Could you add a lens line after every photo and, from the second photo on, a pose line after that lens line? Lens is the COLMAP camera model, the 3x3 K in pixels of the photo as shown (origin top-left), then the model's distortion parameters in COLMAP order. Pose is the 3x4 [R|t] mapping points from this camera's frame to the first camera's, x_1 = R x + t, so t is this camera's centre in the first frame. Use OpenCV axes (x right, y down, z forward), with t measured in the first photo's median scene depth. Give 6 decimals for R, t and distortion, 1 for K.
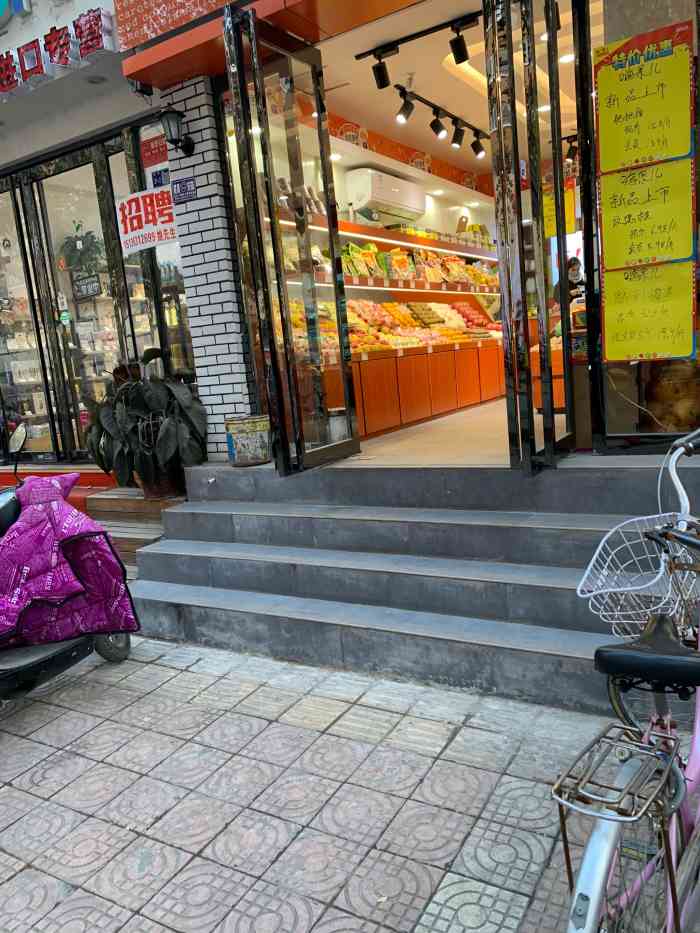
lens RADIAL K [[709.8, 0, 349.3], [0, 709.8, 490.1], [0, 0, 1]] dist [-0.005153, 0.020206]
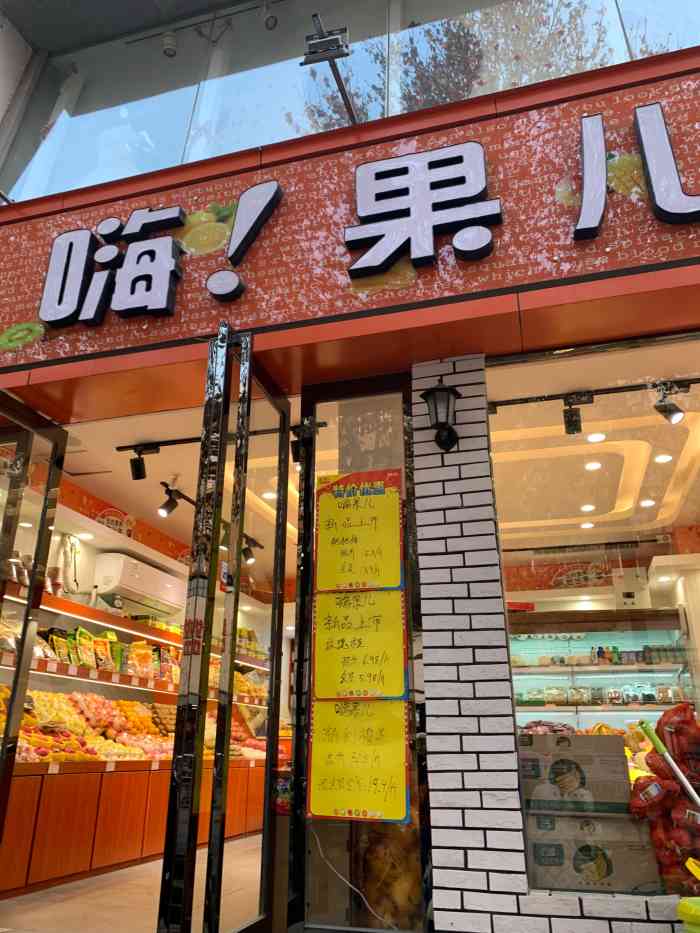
lens RADIAL K [[730.6, 0, 350.0], [0, 730.6, 466.5], [0, 0, 1]] dist [0.009411, -0.002364]
pose [[0.957855, 0.194878, 0.211039, 0.096036], [-0.048873, 0.834526, -0.548796, -0.037218], [-0.283065, 0.515353, 0.808879, 0.080786]]
